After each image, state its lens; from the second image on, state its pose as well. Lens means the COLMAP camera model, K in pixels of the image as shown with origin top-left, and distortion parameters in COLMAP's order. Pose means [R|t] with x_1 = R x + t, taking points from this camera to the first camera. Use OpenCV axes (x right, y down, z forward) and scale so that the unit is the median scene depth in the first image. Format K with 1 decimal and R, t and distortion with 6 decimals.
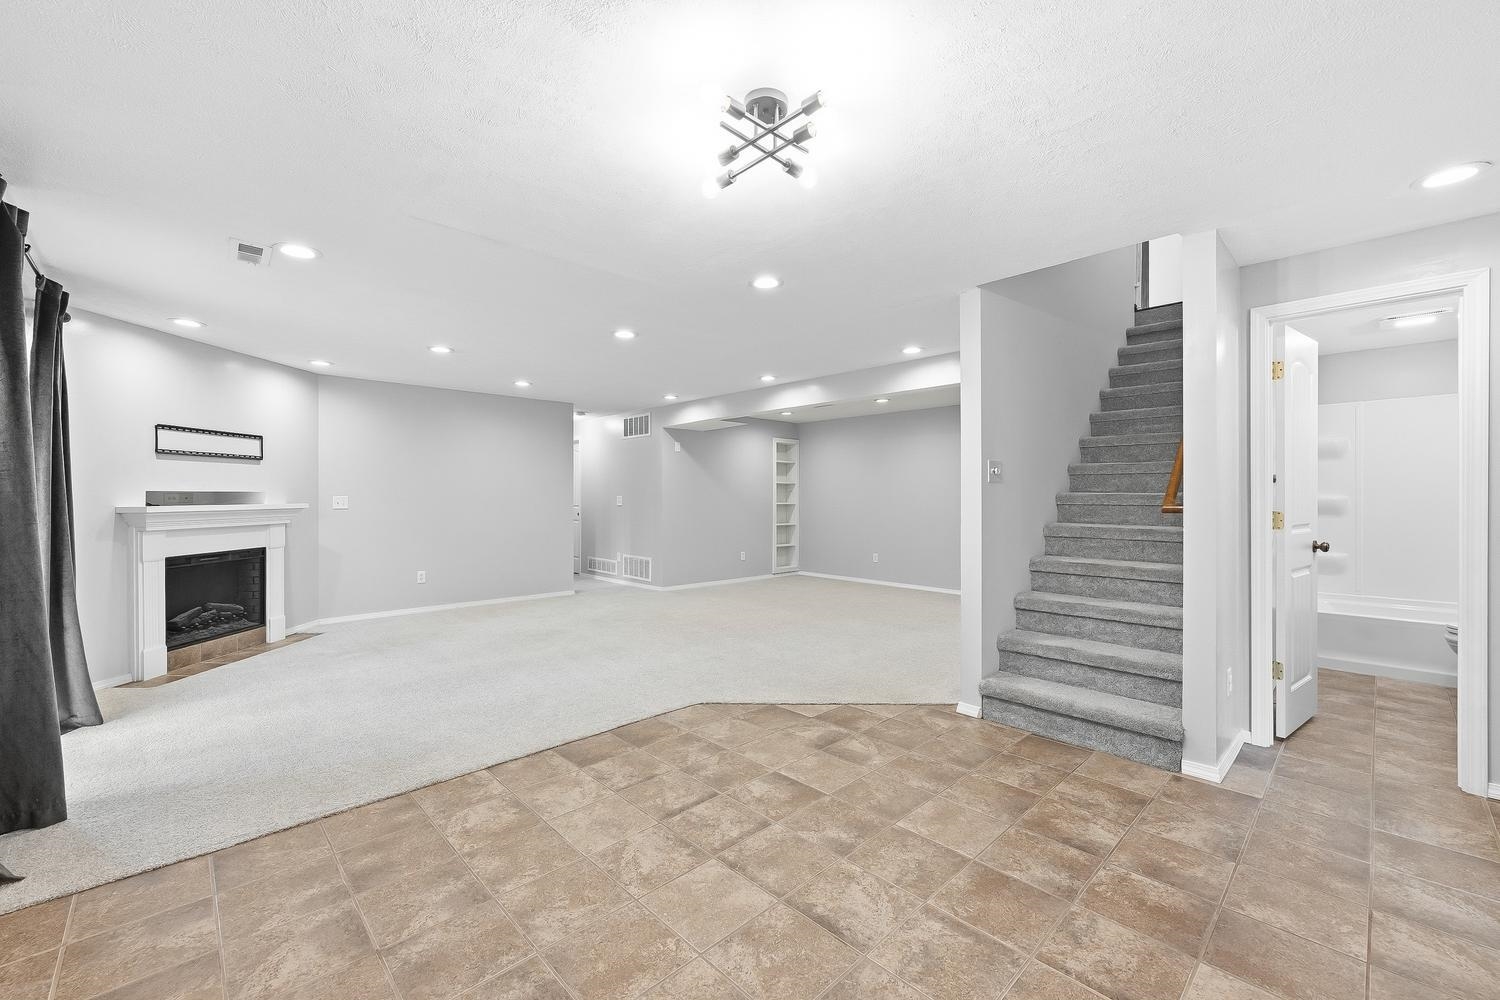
lens RADIAL K [[607.8, 0, 750.0], [0, 607.8, 500.0], [0, 0, 1]] dist [0.003295, 0.000164]
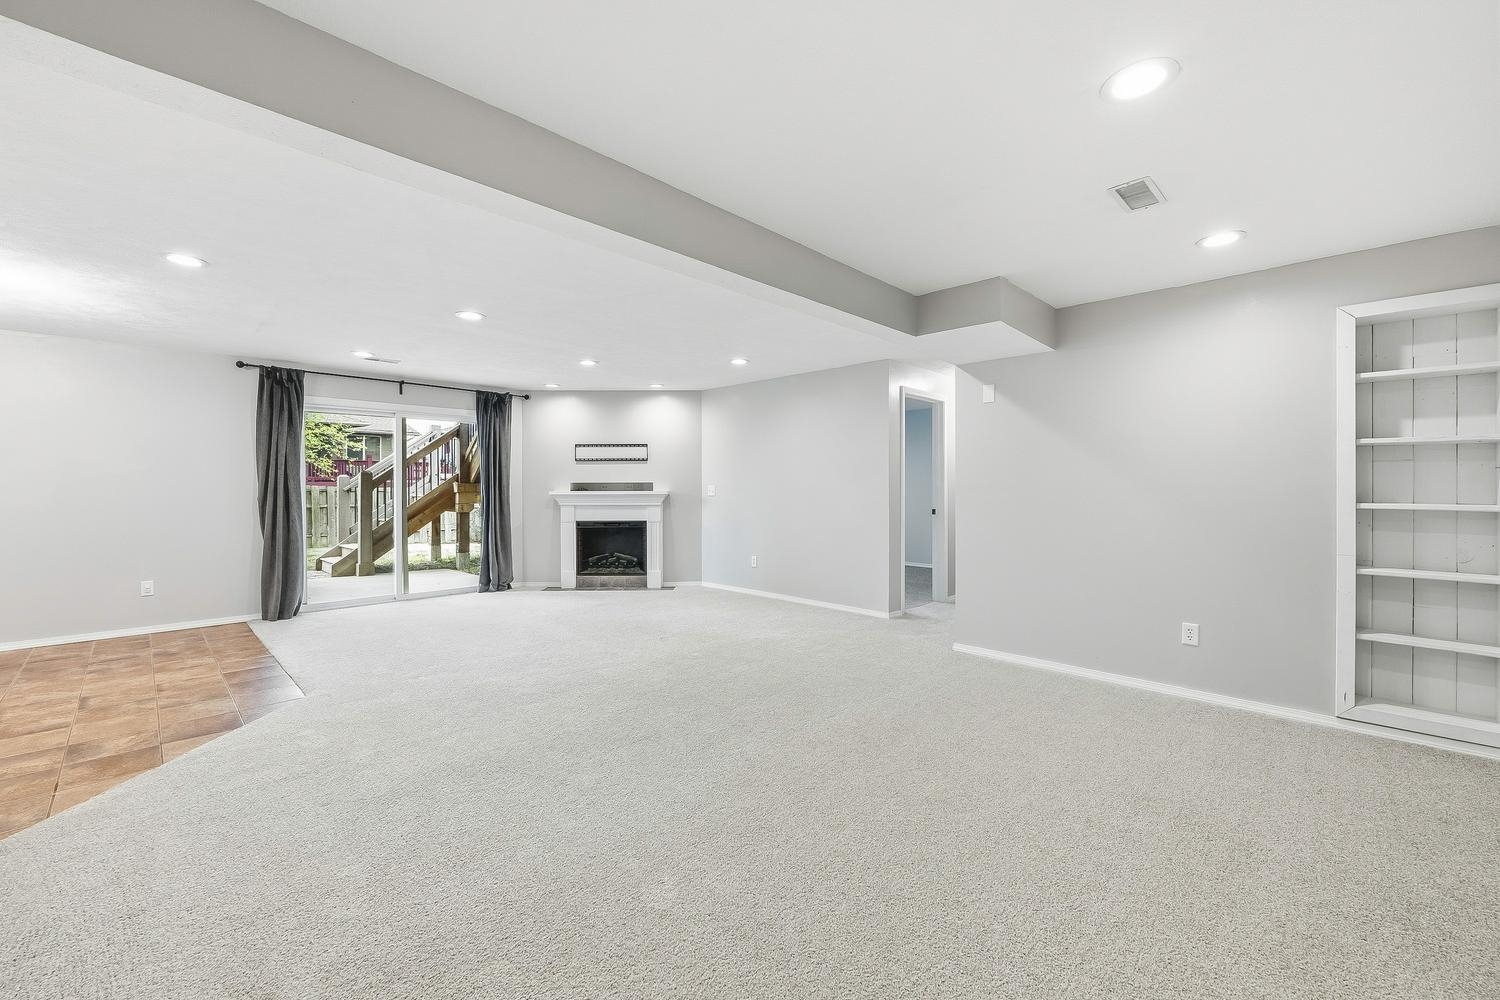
lens RADIAL K [[607.8, 0, 750.0], [0, 607.8, 500.0], [0, 0, 1]] dist [0.003295, 0.000164]
pose [[0.029176, 0.024151, -0.999282, 0.727734], [-0.002757, 0.999706, 0.024081, -0.008210], [0.999570, 0.002052, 0.029234, 1.342036]]
